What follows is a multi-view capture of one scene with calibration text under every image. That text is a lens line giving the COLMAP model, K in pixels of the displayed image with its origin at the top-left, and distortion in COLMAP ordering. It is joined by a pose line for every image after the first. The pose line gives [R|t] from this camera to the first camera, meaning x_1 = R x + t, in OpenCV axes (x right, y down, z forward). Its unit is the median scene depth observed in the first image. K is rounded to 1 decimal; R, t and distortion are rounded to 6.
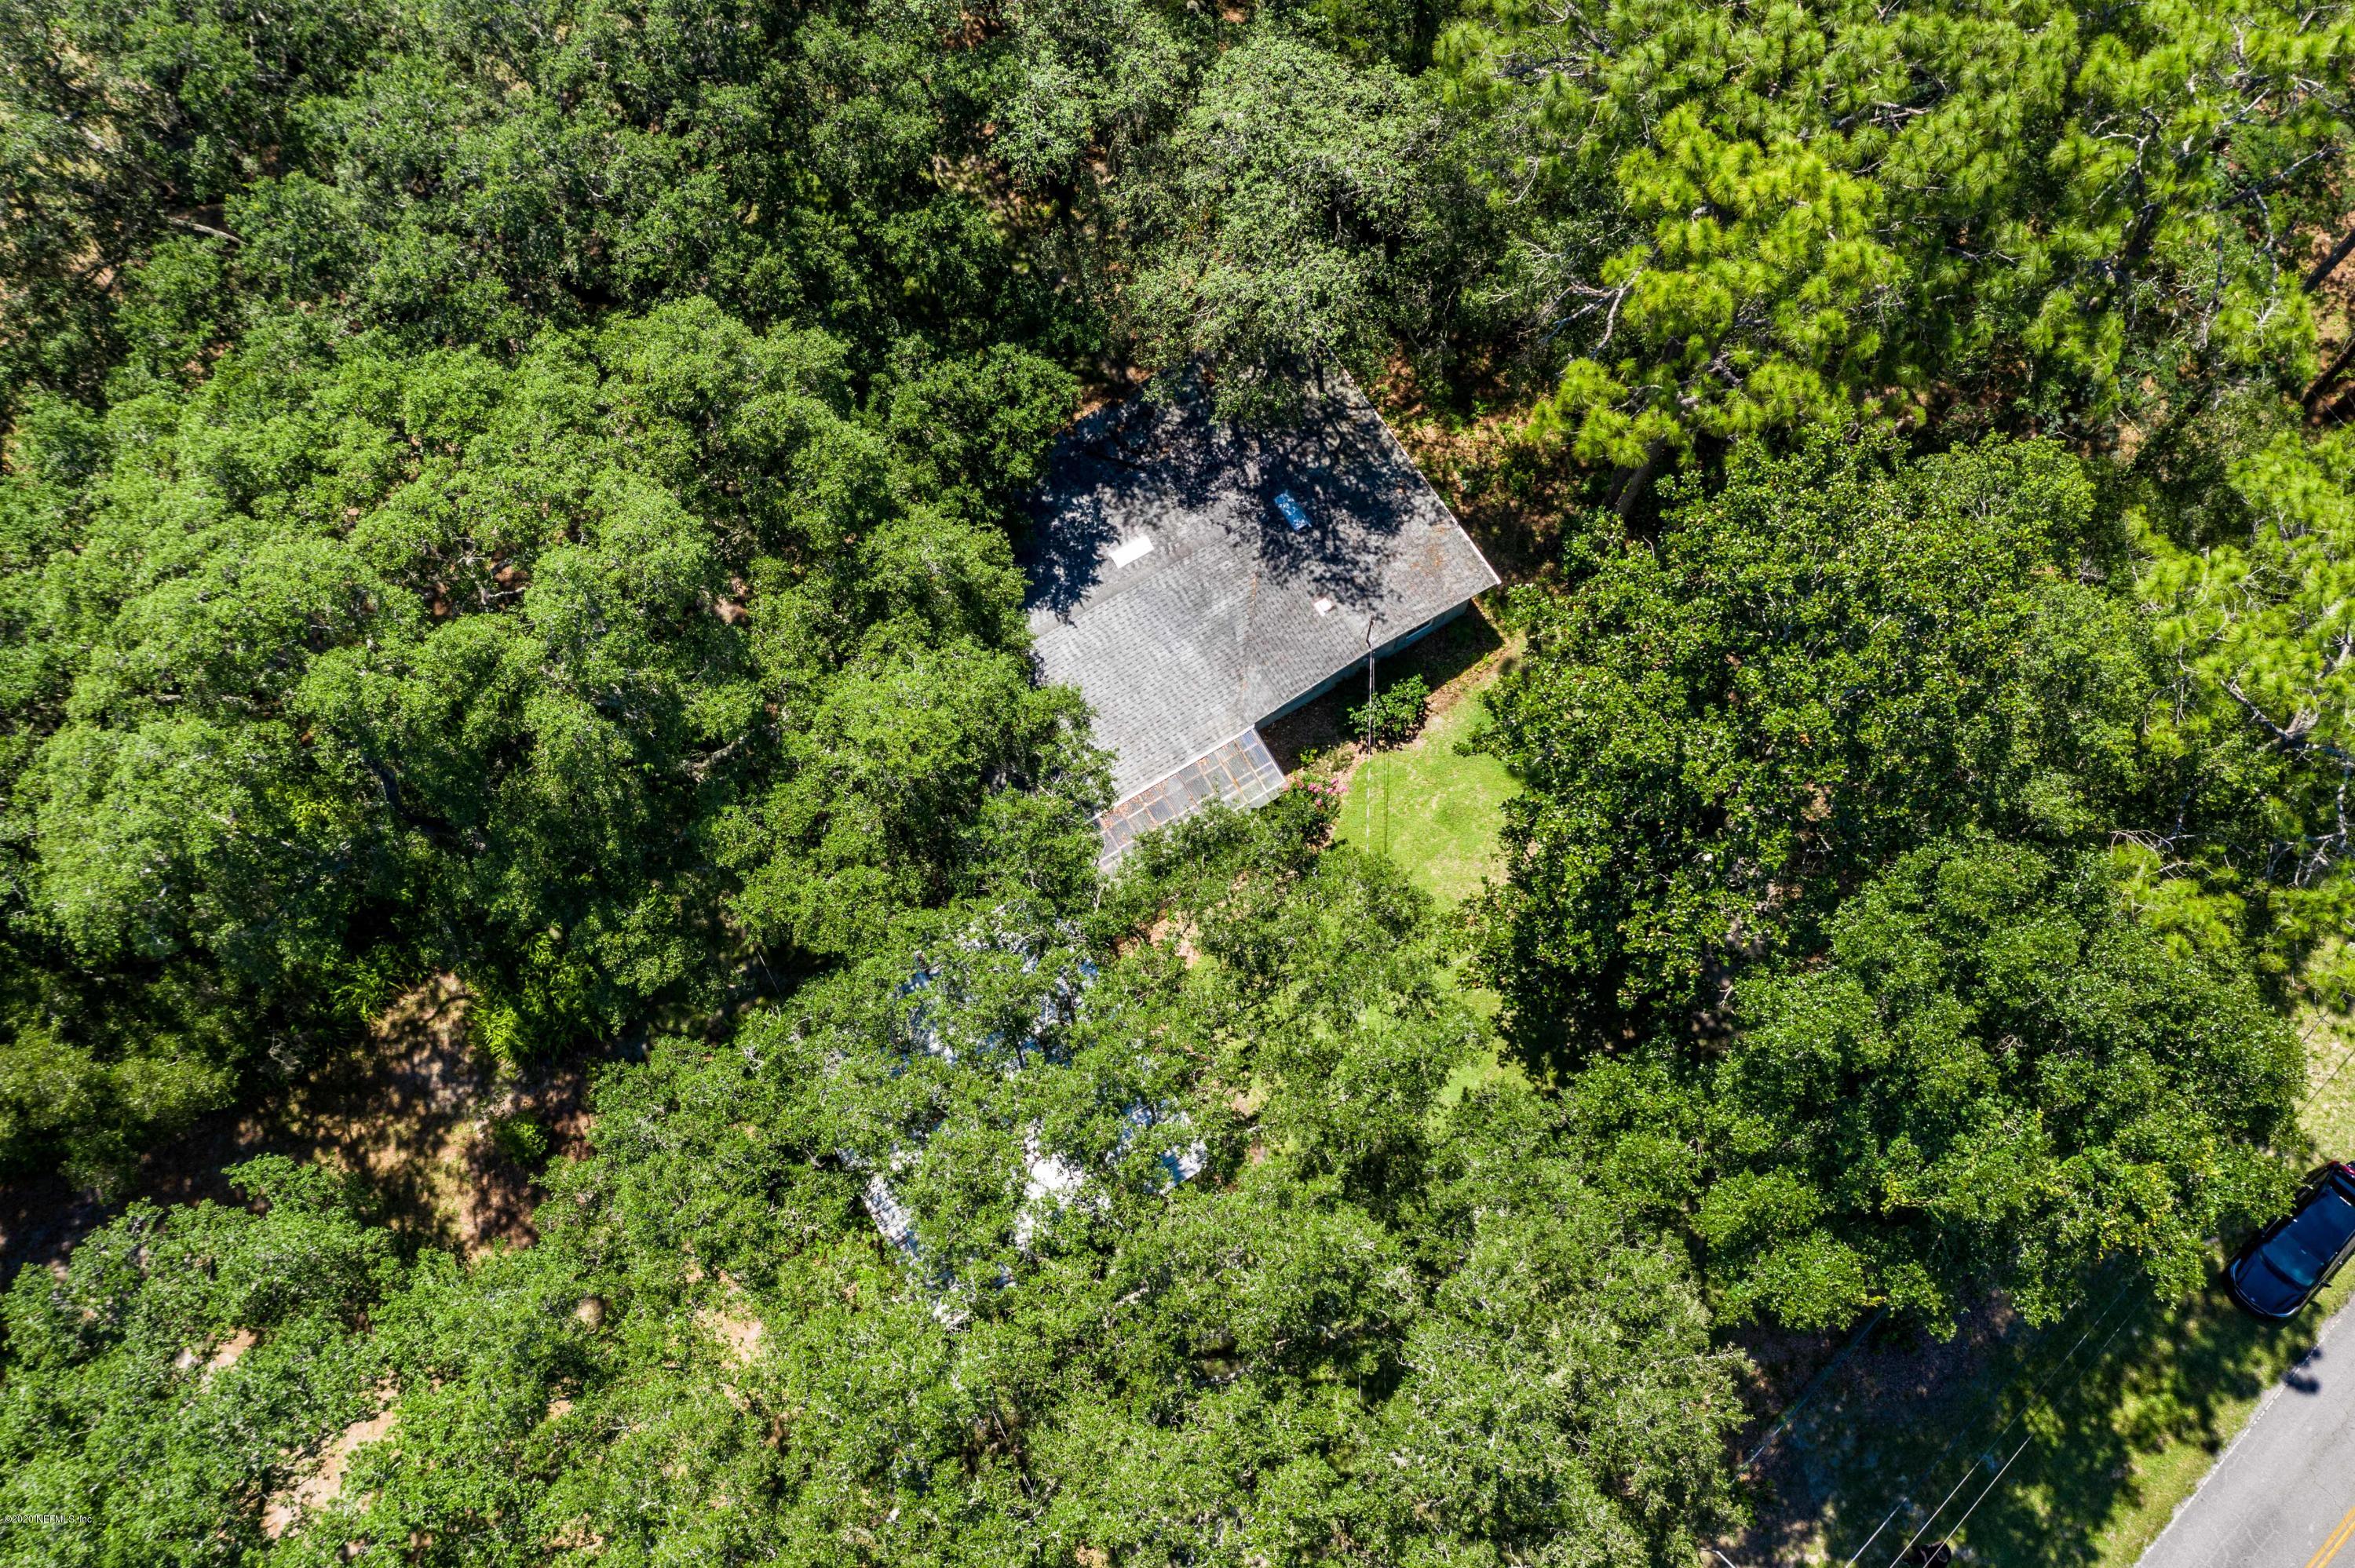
lens RADIAL K [[1847.8, 0, 1184.4], [0, 1847.8, 785.2], [0, 0, 1]] dist [-0.006478, 0.035891]
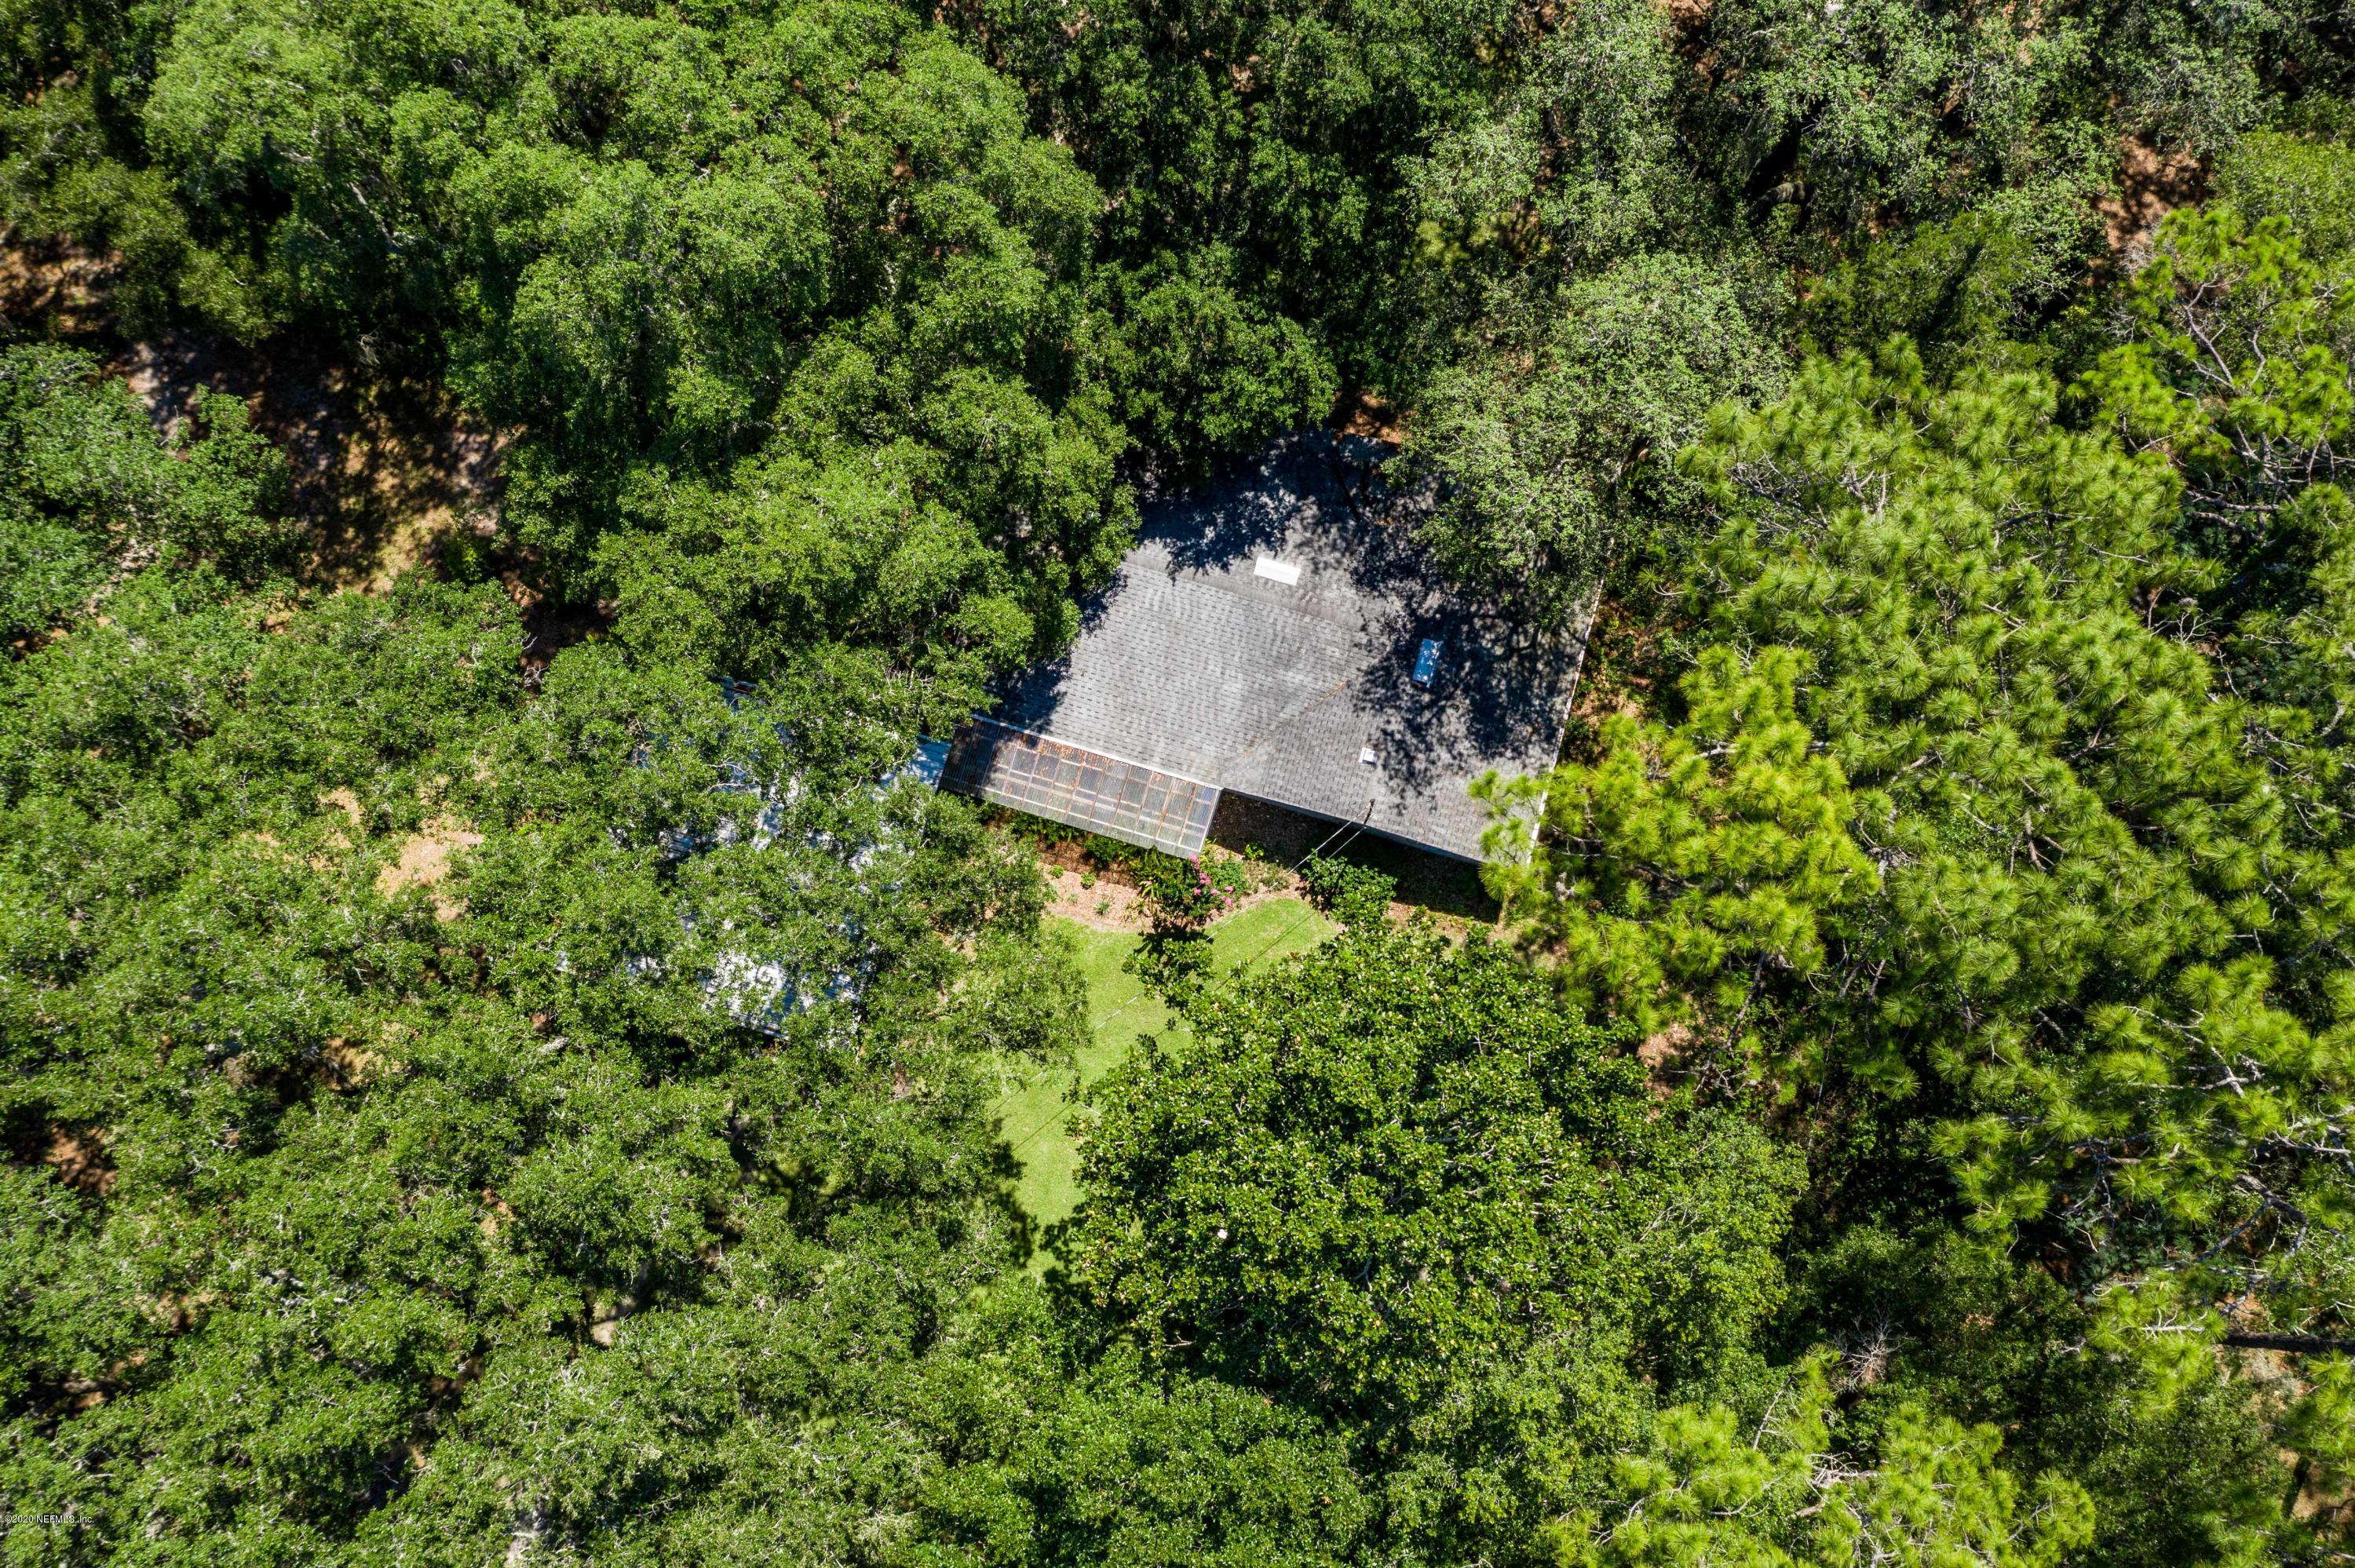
lens RADIAL K [[1847.8, 0, 1184.5], [0, 1847.8, 783.8], [0, 0, 1]] dist [-0.006478, 0.035891]
pose [[0.668812, 0.724247, -0.167800, 0.179181], [-0.703207, 0.689537, 0.173319, -0.182727], [0.241230, 0.002080, 0.970466, 0.062006]]
